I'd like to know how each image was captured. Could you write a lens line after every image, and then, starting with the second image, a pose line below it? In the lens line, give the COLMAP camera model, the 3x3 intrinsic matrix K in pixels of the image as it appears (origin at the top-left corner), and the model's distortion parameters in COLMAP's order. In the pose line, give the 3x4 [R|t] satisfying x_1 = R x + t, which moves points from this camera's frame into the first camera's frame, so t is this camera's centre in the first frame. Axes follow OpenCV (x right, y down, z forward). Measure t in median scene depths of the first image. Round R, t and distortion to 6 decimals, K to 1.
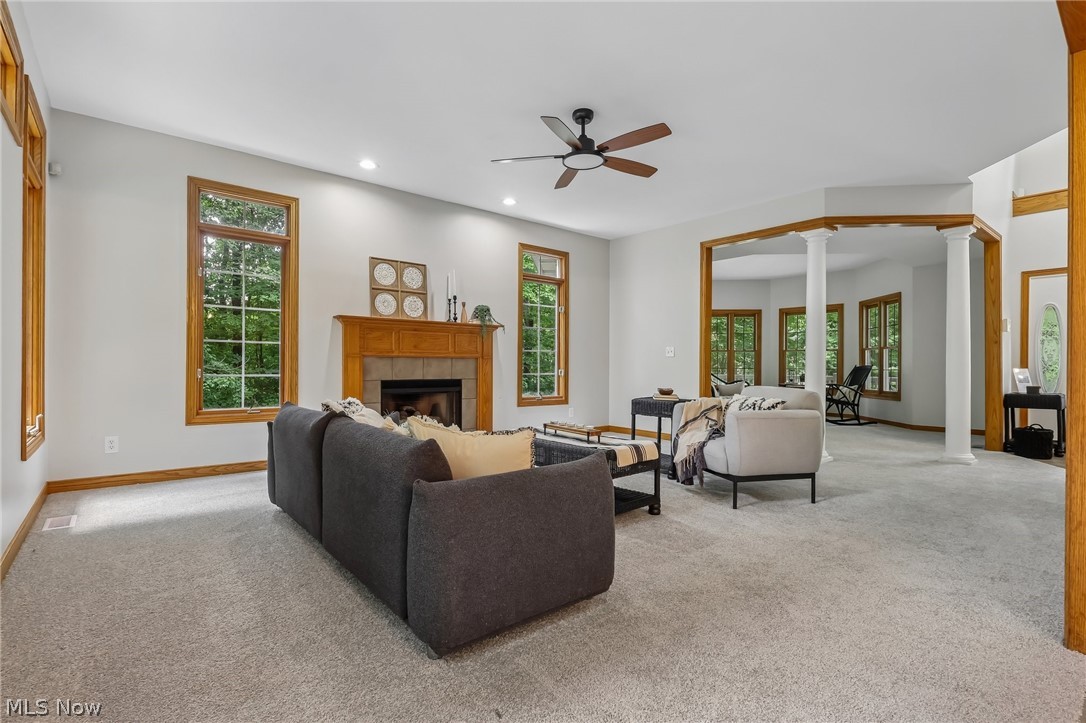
lens RADIAL K [[512.3, 0, 538.6], [0, 512.3, 360.5], [0, 0, 1]] dist [-0.001129, -0.000033]
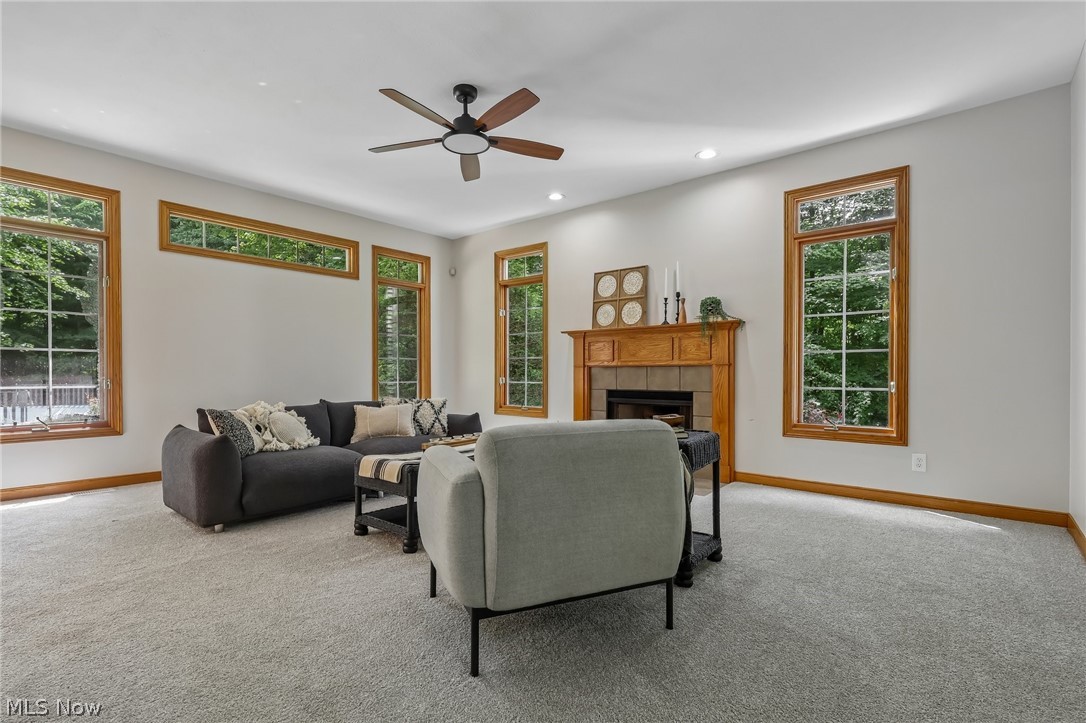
lens RADIAL K [[512.3, 0, 538.6], [0, 512.3, 360.5], [0, 0, 1]] dist [-0.001129, -0.000033]
pose [[0.179665, -0.033912, -0.983143, 0.659703], [0.007216, 0.999424, -0.033155, 0.013206], [0.983701, -0.001137, 0.179806, 0.660656]]
